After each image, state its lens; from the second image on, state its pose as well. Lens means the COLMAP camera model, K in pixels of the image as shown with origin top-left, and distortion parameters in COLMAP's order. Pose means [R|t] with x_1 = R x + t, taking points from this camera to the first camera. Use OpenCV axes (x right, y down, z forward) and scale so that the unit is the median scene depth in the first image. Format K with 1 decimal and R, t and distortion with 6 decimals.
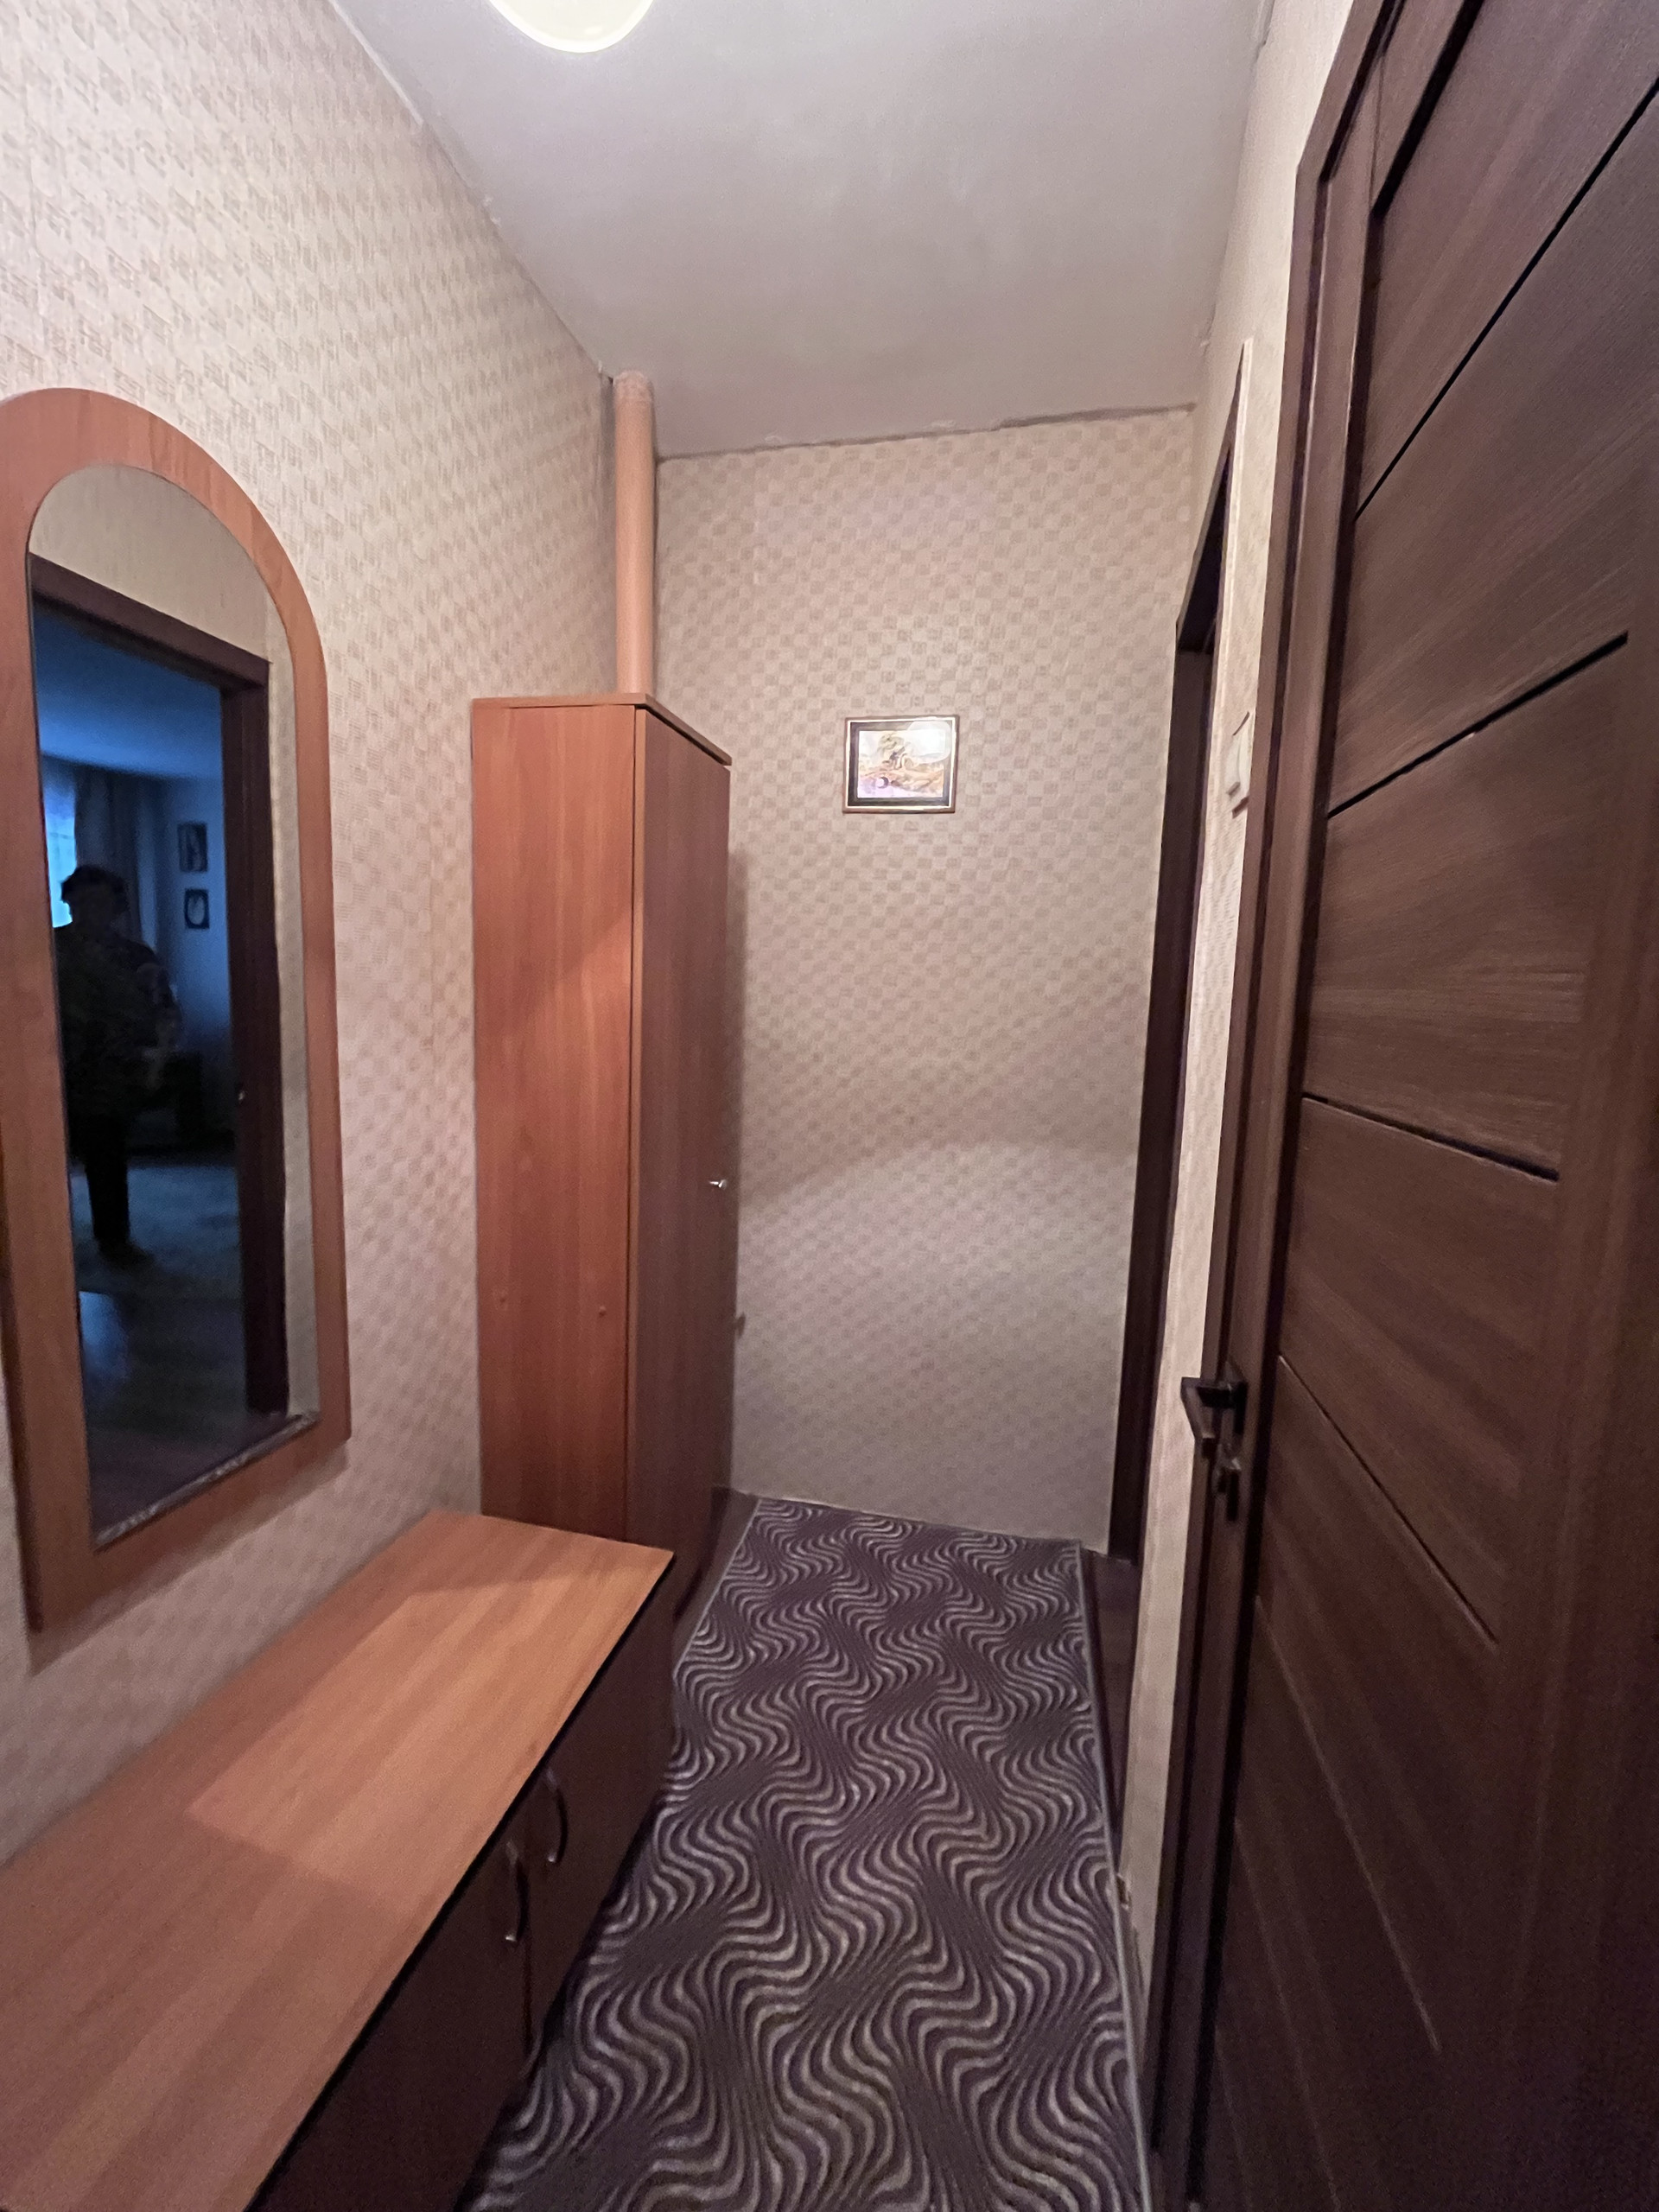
lens RADIAL K [[894.6, 0, 829.8], [0, 894.6, 1104.3], [0, 0, 1]] dist [-0.003657, -0.000107]
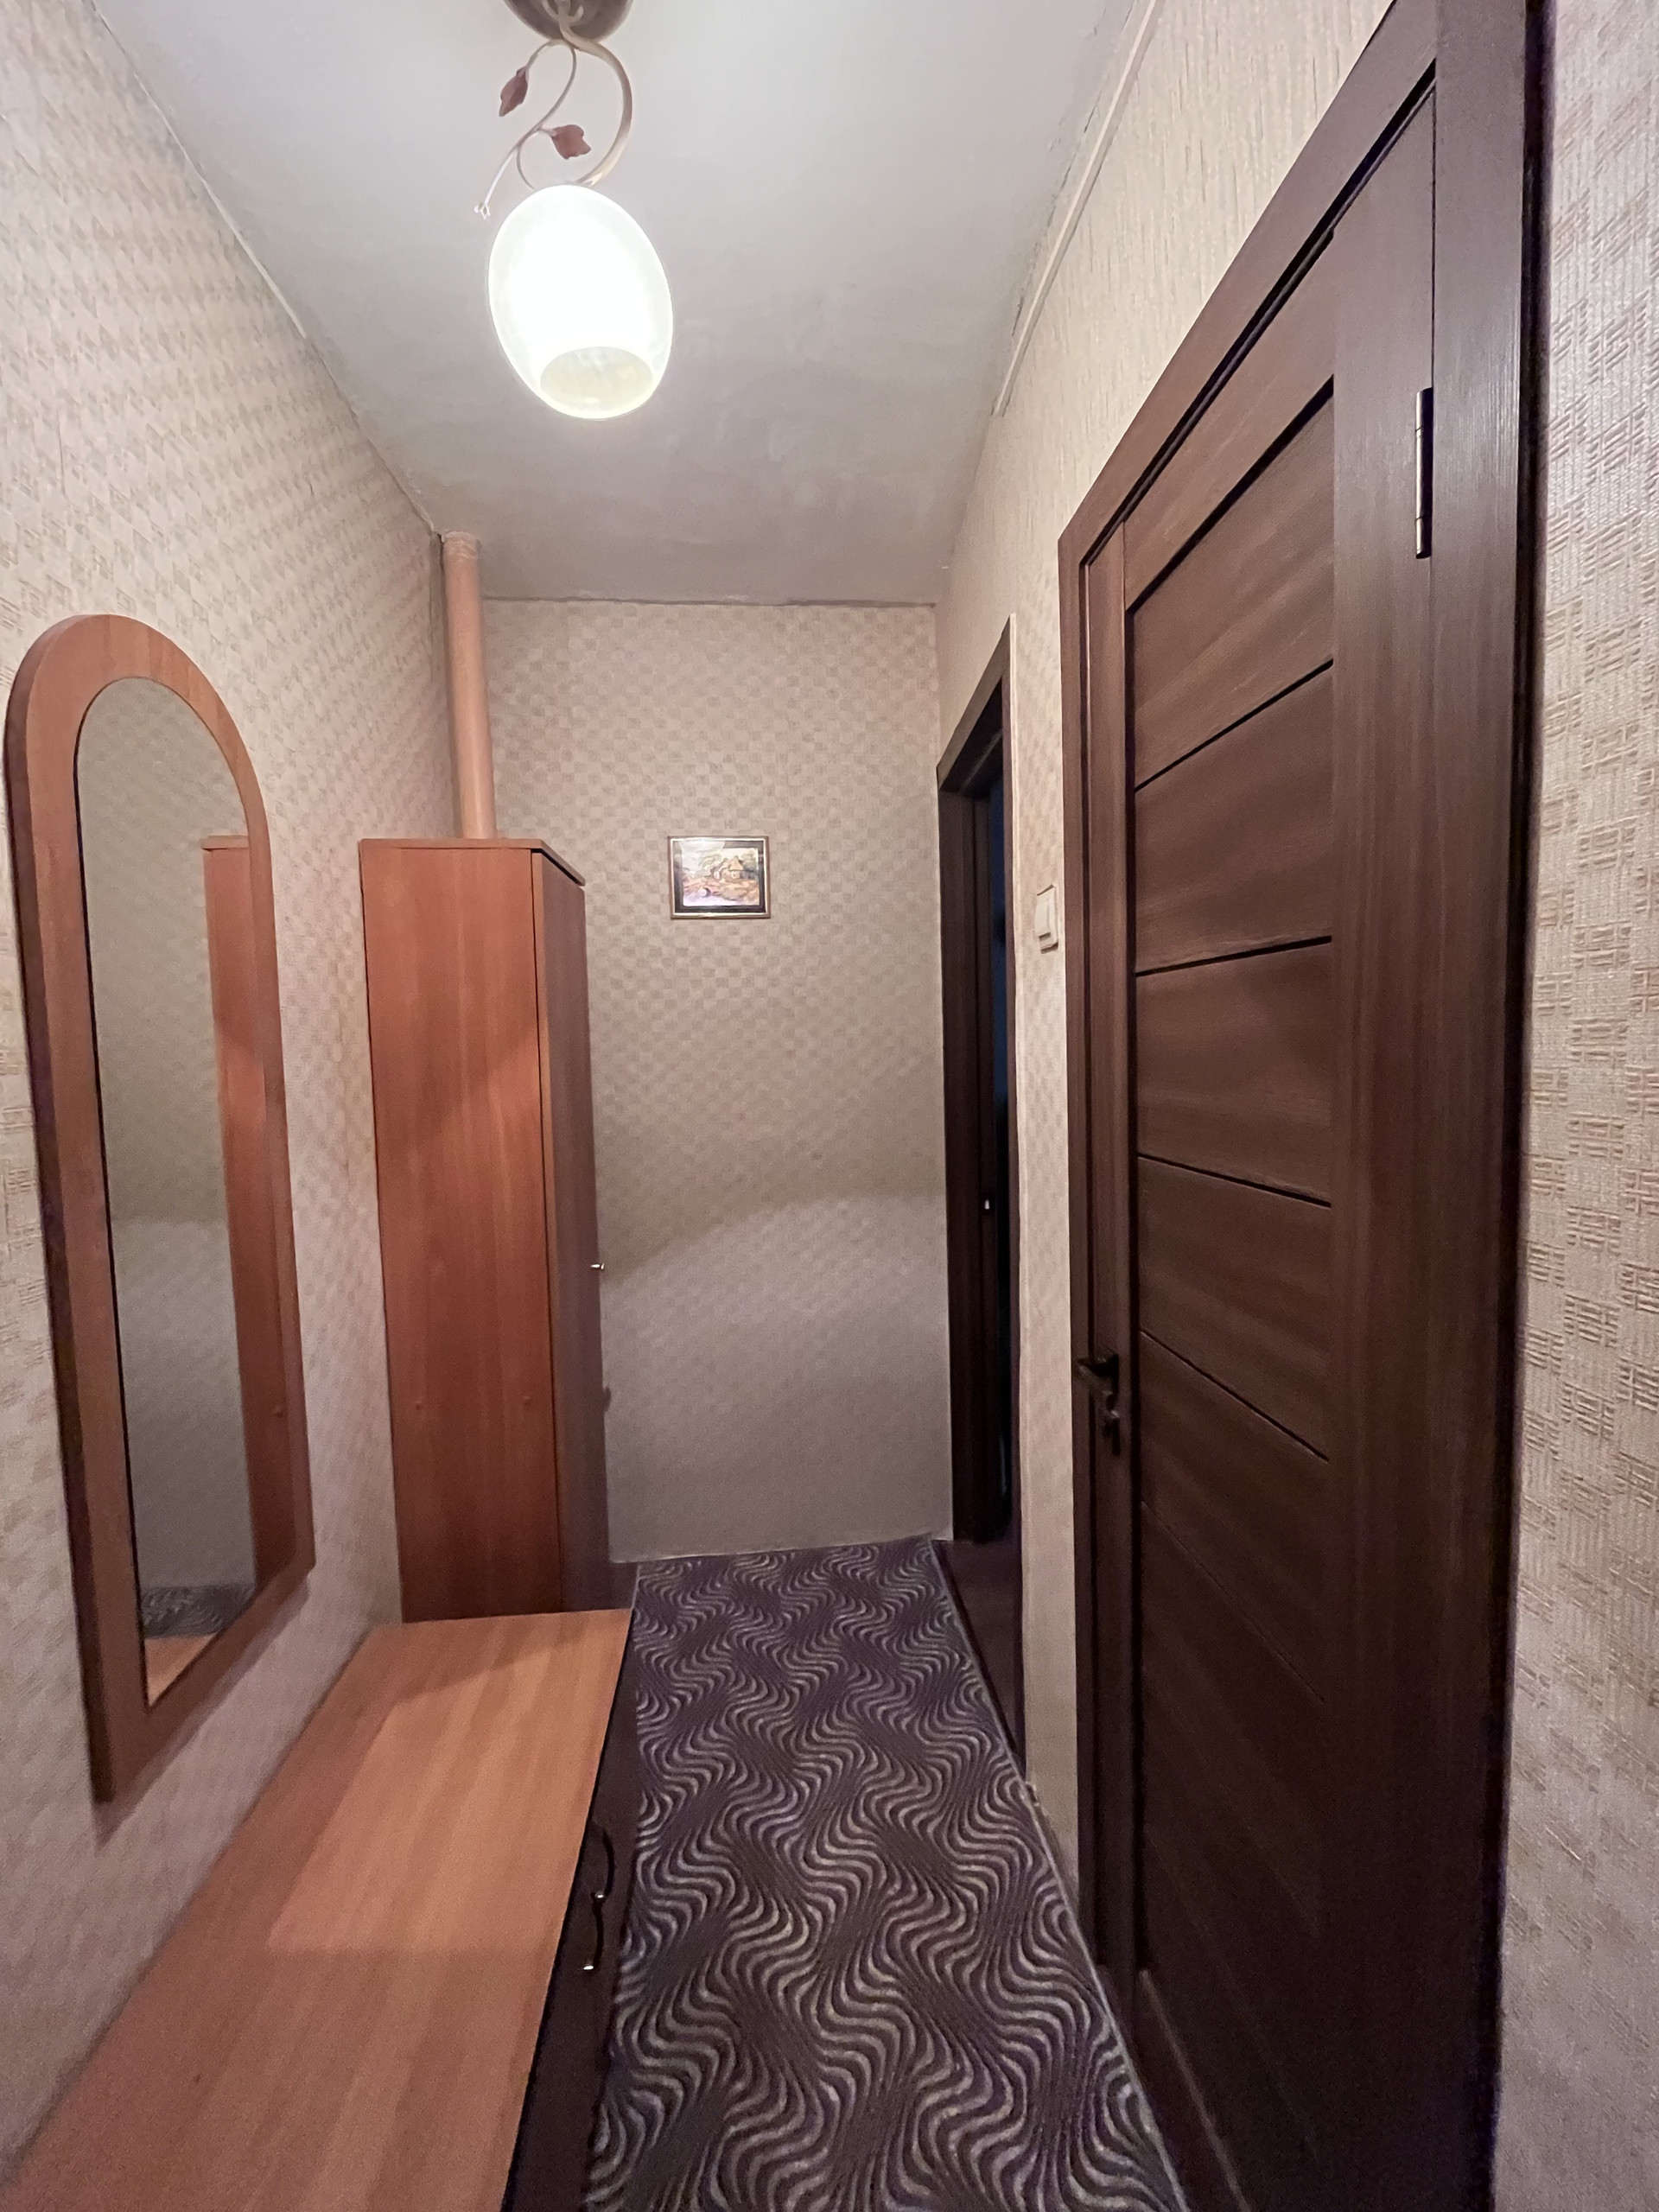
lens RADIAL K [[894.6, 0, 828.5], [0, 894.6, 1102.8], [0, 0, 1]] dist [-0.003657, -0.000107]
pose [[0.951192, -0.079406, 0.298209, -0.214201], [0.096453, 0.994414, -0.042866, -0.043399], [-0.293140, 0.069537, 0.953537, -0.153058]]
